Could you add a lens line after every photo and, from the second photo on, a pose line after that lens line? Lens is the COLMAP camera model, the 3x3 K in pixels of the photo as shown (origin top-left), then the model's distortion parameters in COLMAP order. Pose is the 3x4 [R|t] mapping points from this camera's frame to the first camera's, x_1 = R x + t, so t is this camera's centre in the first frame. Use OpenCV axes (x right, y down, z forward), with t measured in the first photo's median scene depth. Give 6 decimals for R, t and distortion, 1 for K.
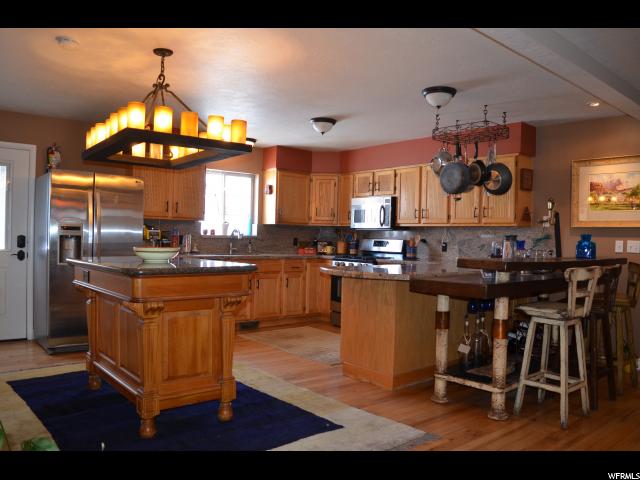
lens RADIAL K [[501.0, 0, 321.1], [0, 501.0, 242.4], [0, 0, 1]] dist [-0.084041, 0.009393]
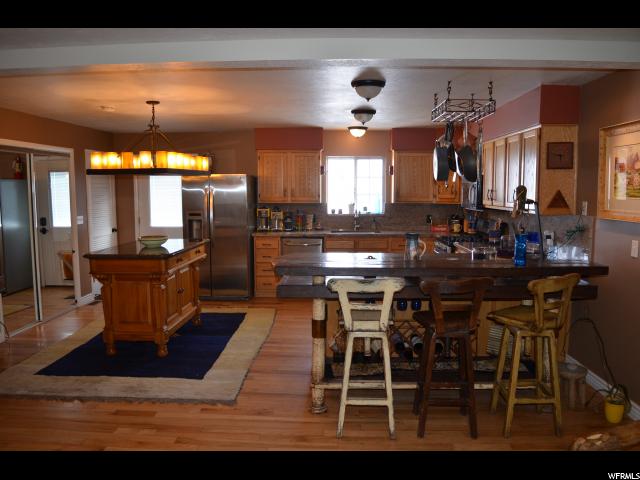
lens RADIAL K [[501.0, 0, 321.1], [0, 501.0, 242.4], [0, 0, 1]] dist [-0.084041, 0.009393]
pose [[0.738574, 0.046654, -0.672556, 0.627842], [0.013736, 0.996354, 0.084201, -0.055883], [0.674032, -0.071427, 0.735241, 0.138361]]
